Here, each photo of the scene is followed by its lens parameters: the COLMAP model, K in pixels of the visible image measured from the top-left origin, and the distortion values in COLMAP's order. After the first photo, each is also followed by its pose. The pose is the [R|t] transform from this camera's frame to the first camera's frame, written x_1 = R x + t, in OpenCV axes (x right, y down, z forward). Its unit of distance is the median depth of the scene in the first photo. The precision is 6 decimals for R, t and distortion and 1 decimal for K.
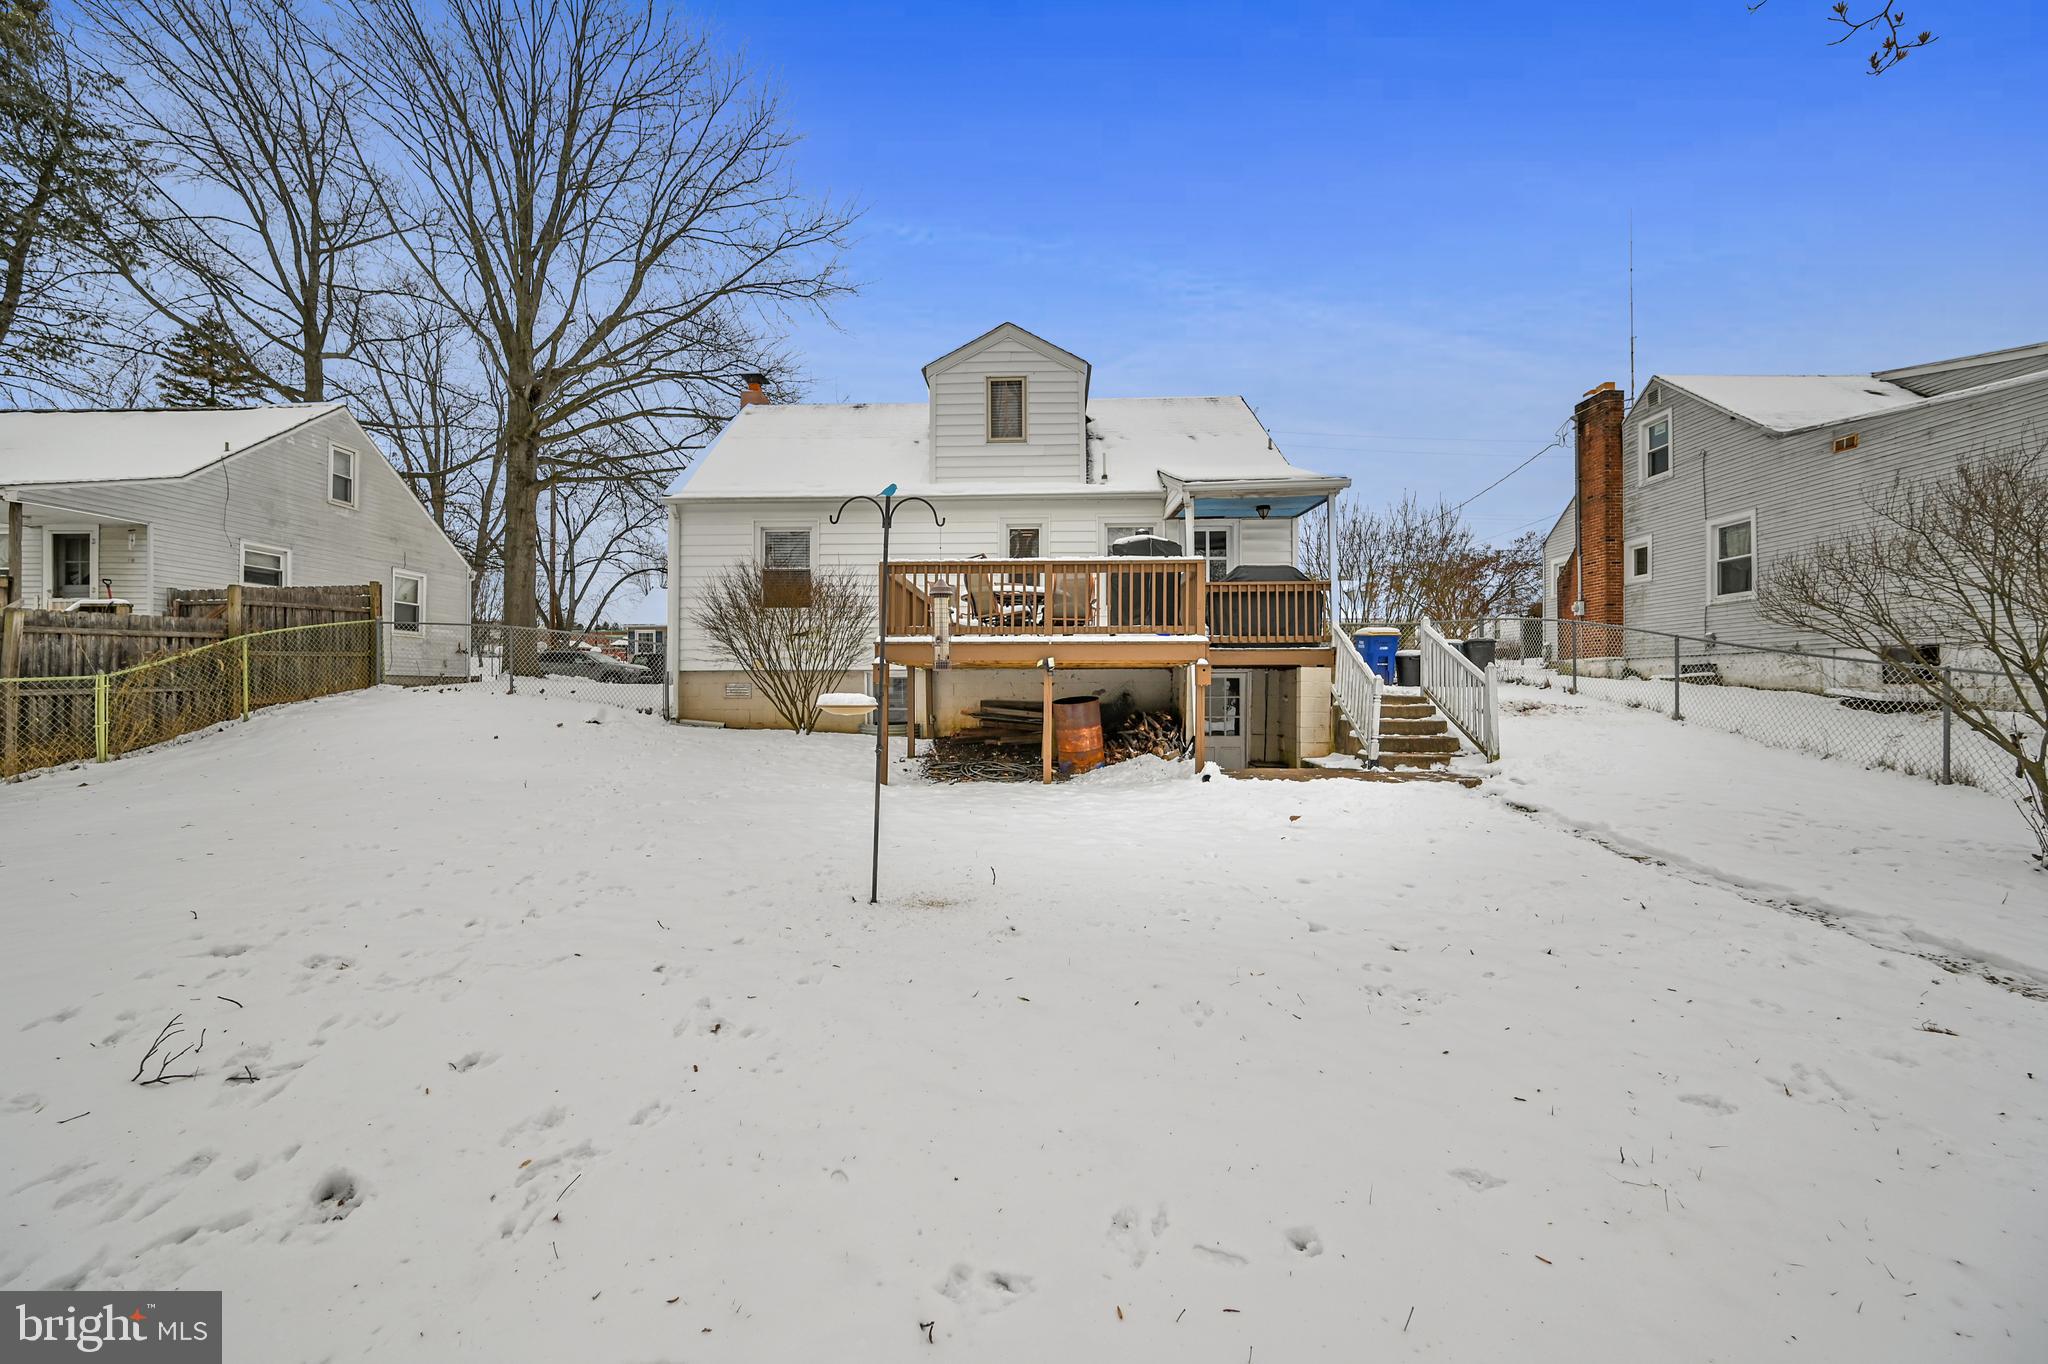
lens RADIAL K [[815.1, 0, 1014.4], [0, 815.1, 686.7], [0, 0, 1]] dist [-0.000814, -0.000260]
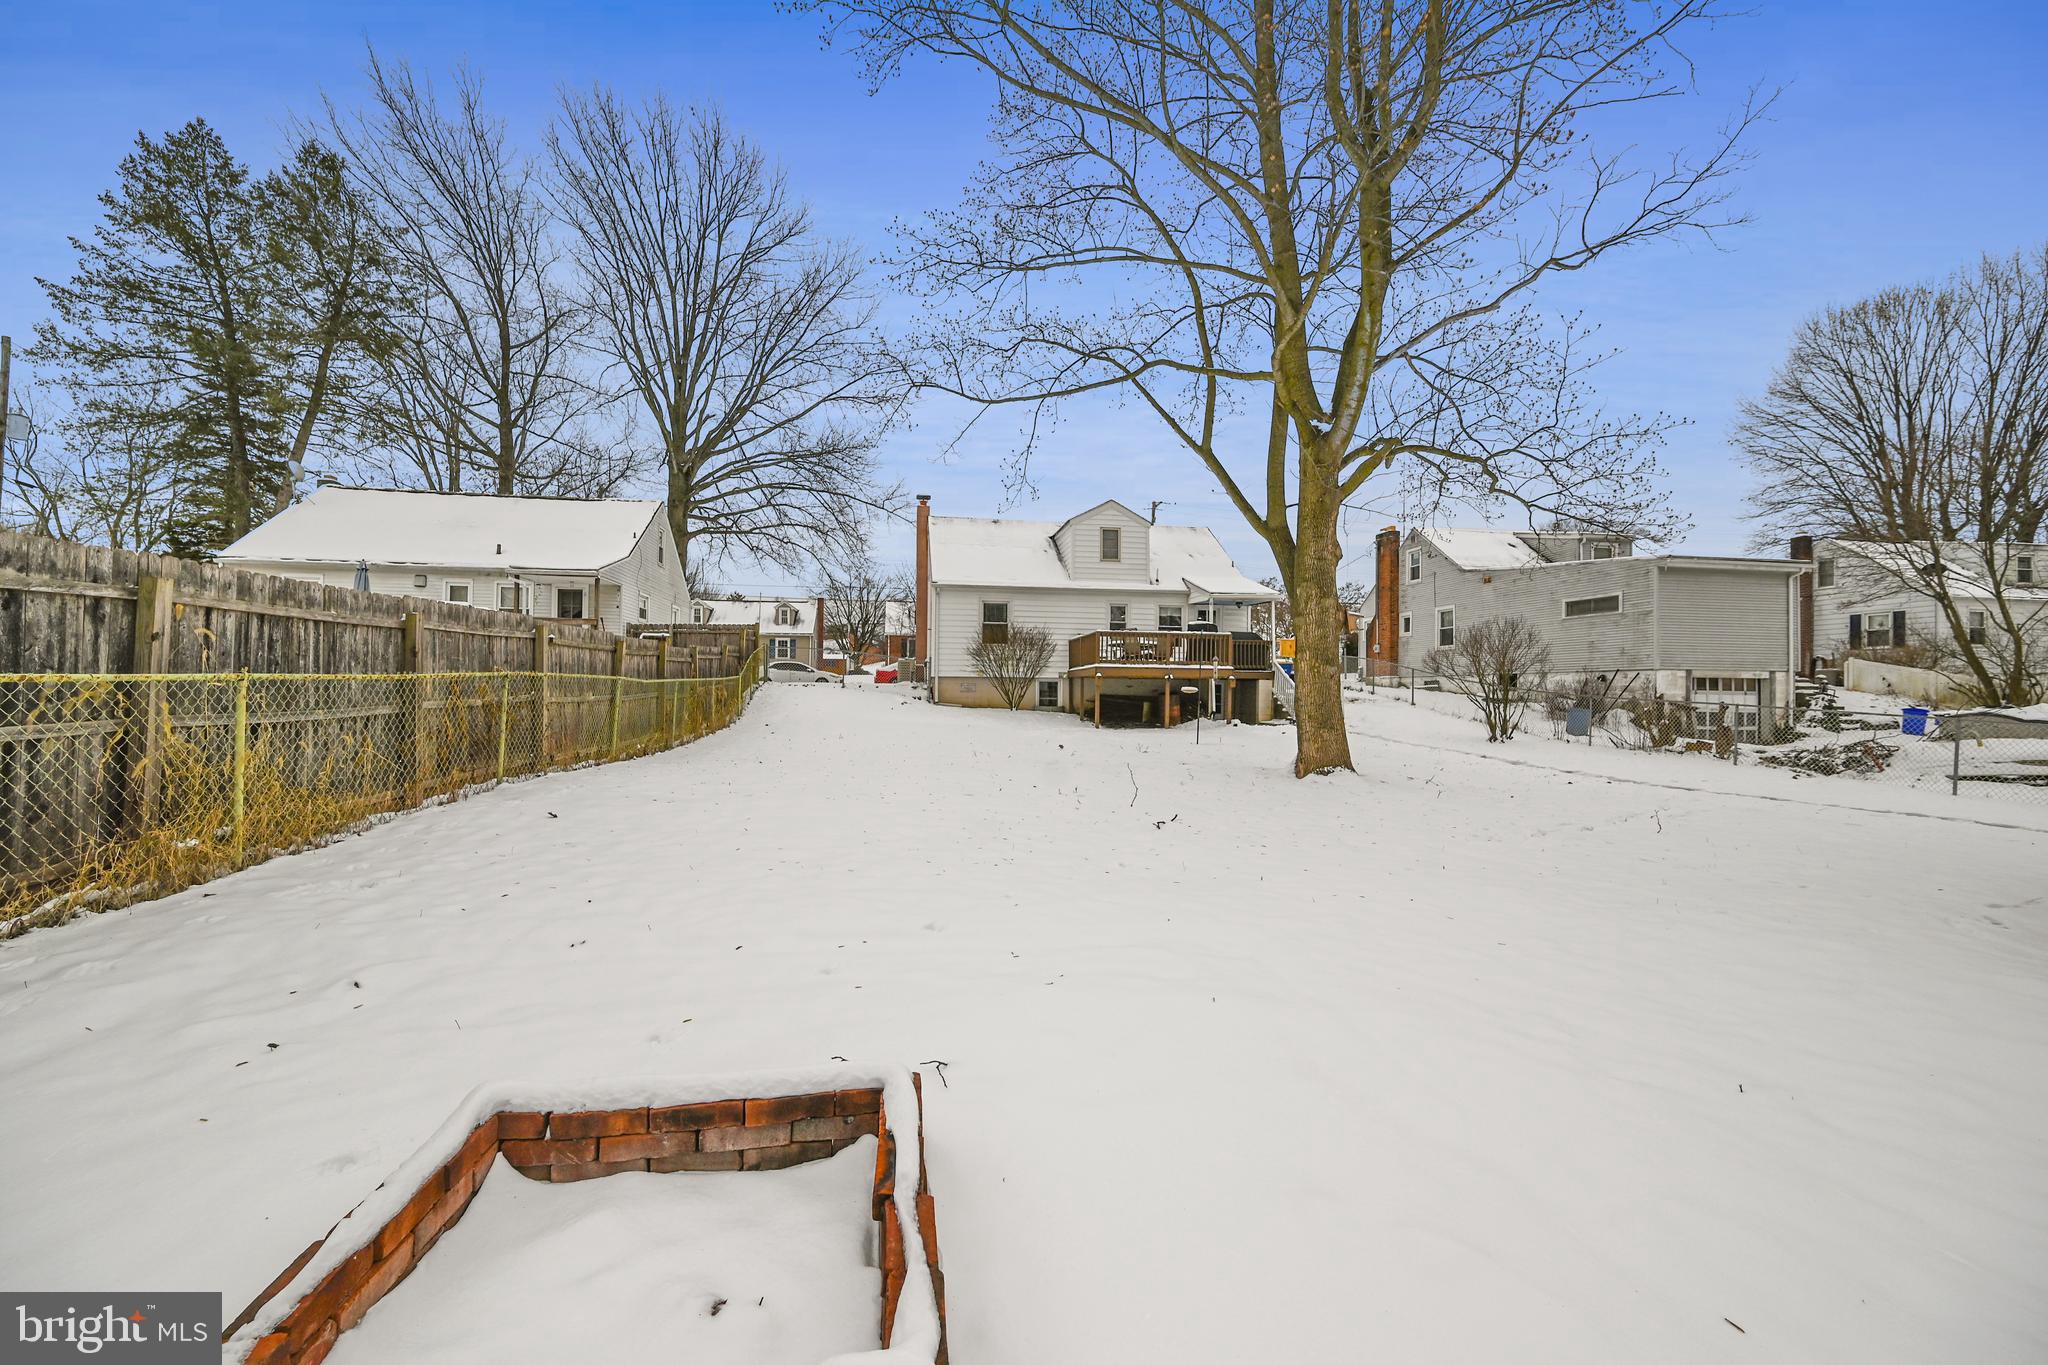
lens RADIAL K [[815.1, 0, 1014.4], [0, 815.1, 687.2], [0, 0, 1]] dist [-0.000814, -0.000260]
pose [[0.983343, 0.013264, 0.181273, -0.578115], [-0.012520, 0.999908, -0.005249, 0.012446], [-0.181326, 0.002892, 0.983419, -0.861229]]
